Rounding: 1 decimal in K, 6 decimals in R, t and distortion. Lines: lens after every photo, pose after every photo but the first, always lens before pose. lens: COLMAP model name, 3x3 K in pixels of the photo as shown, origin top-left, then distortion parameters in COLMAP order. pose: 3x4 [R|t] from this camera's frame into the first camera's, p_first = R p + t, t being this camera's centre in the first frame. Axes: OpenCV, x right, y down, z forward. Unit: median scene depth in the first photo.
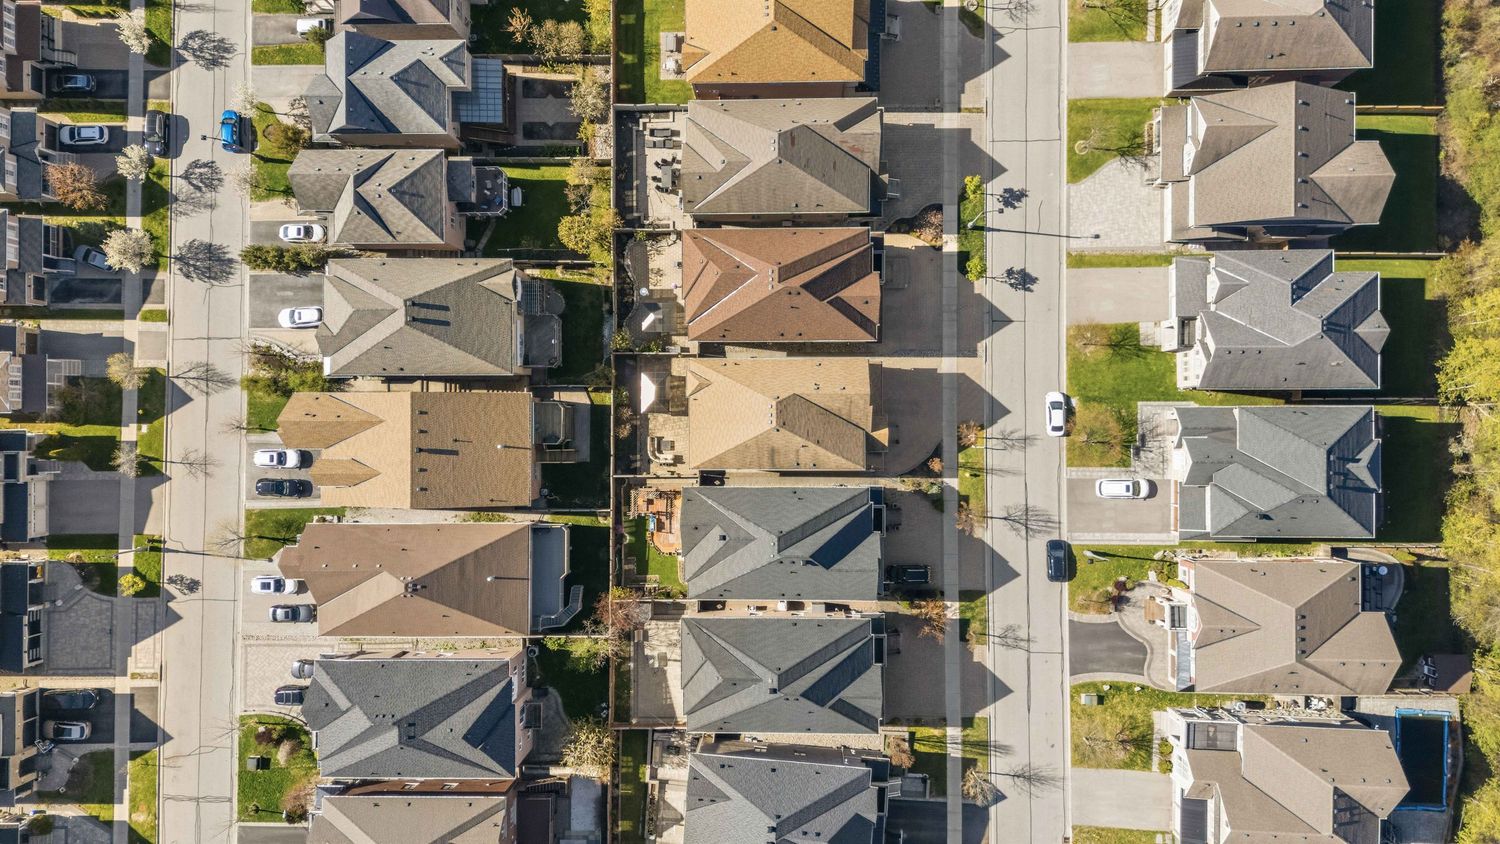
lens RADIAL K [[1094.0, 0, 751.2], [0, 1094.0, 420.1], [0, 0, 1]] dist [0.090693, -0.095502]
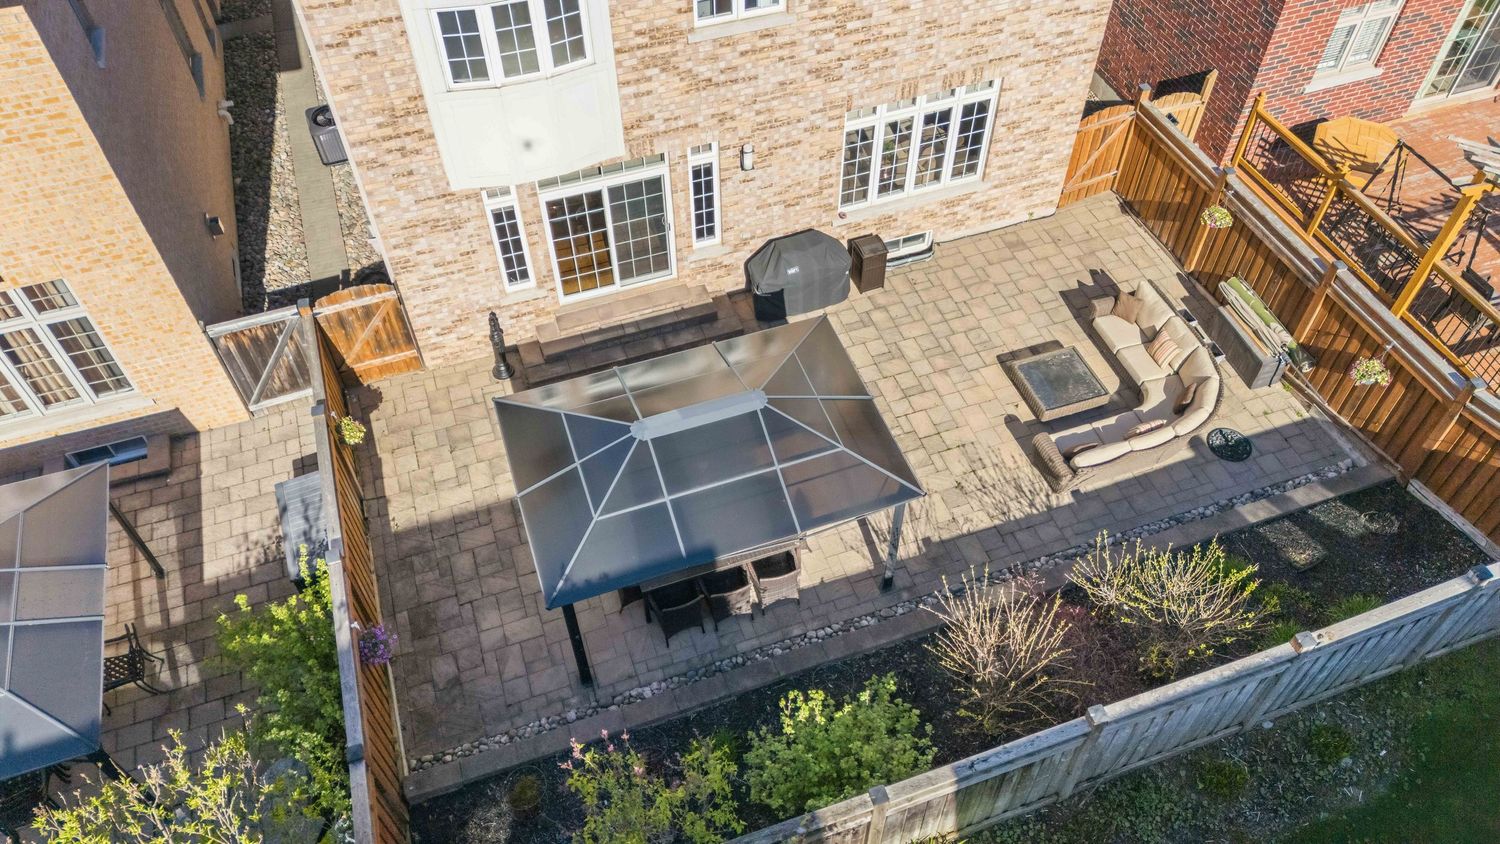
lens RADIAL K [[1094.0, 0, 751.2], [0, 1094.0, 420.1], [0, 0, 1]] dist [0.090693, -0.095502]
pose [[-0.334587, -0.696653, 0.634607, -0.156712], [0.942324, -0.253635, 0.218392, -0.043579], [0.008815, 0.671076, 0.741336, 0.912616]]
